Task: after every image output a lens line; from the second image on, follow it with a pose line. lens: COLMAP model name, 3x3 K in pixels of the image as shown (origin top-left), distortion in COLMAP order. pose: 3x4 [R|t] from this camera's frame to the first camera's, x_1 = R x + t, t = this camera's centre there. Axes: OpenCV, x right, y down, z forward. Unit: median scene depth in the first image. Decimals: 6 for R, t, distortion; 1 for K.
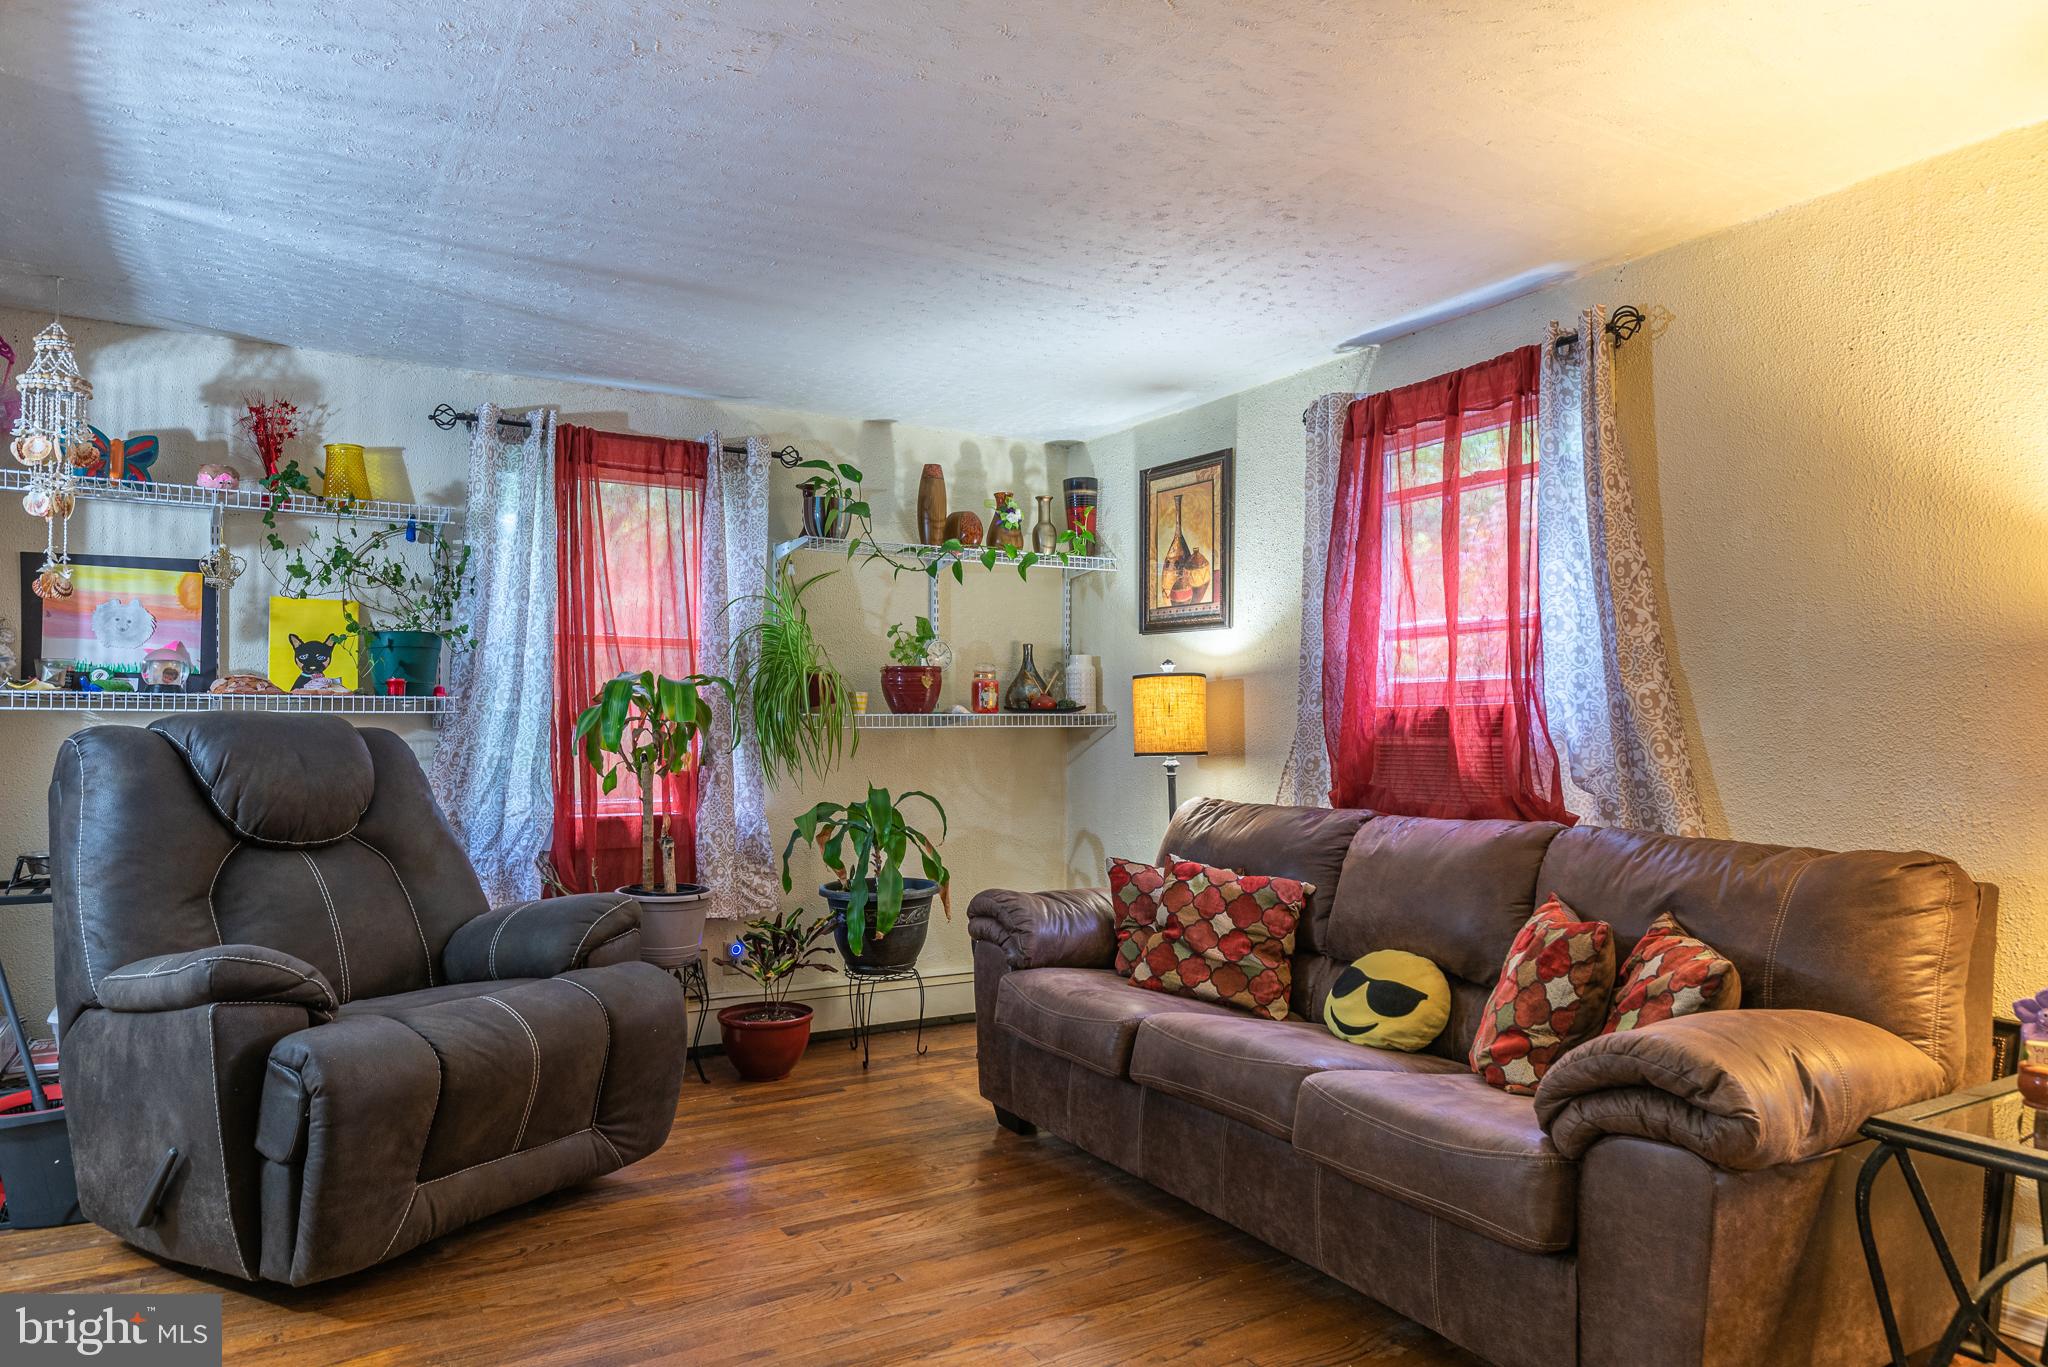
lens RADIAL K [[1337.3, 0, 1024.0], [0, 1337.3, 683.5], [0, 0, 1]] dist [0.002529, -0.000768]
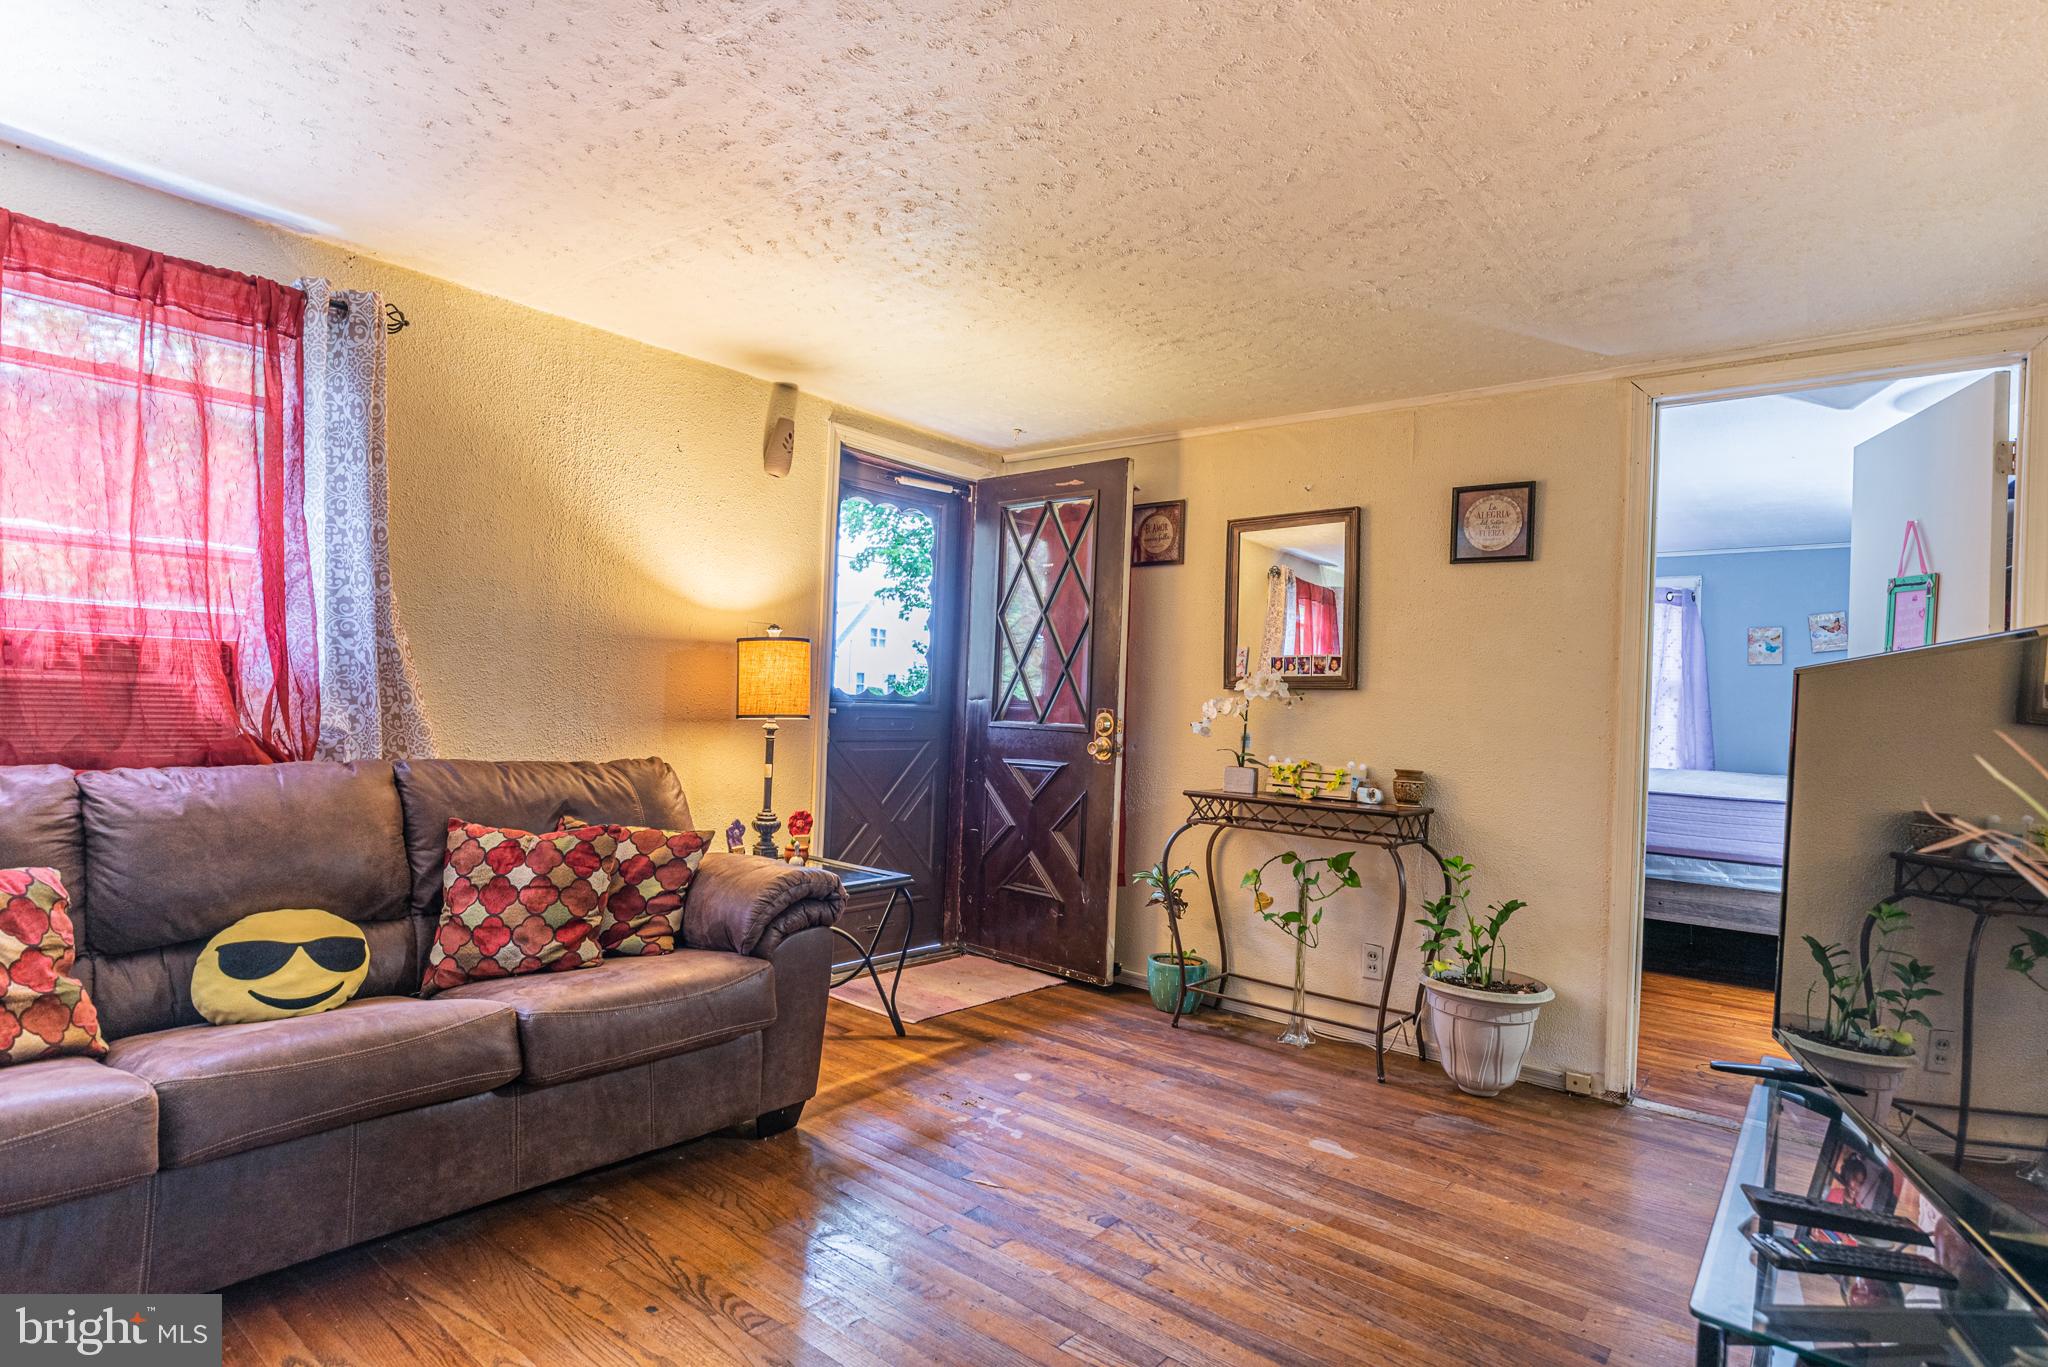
lens RADIAL K [[1079.2, 0, 1024.0], [0, 1079.2, 683.5], [0, 0, 1]] dist [0.000793, 0.000610]
pose [[-0.338305, 0.006610, 0.941013, -0.568839], [-0.066470, 0.997310, -0.030902, 0.031607], [-0.938686, -0.073004, -0.336955, 0.749830]]
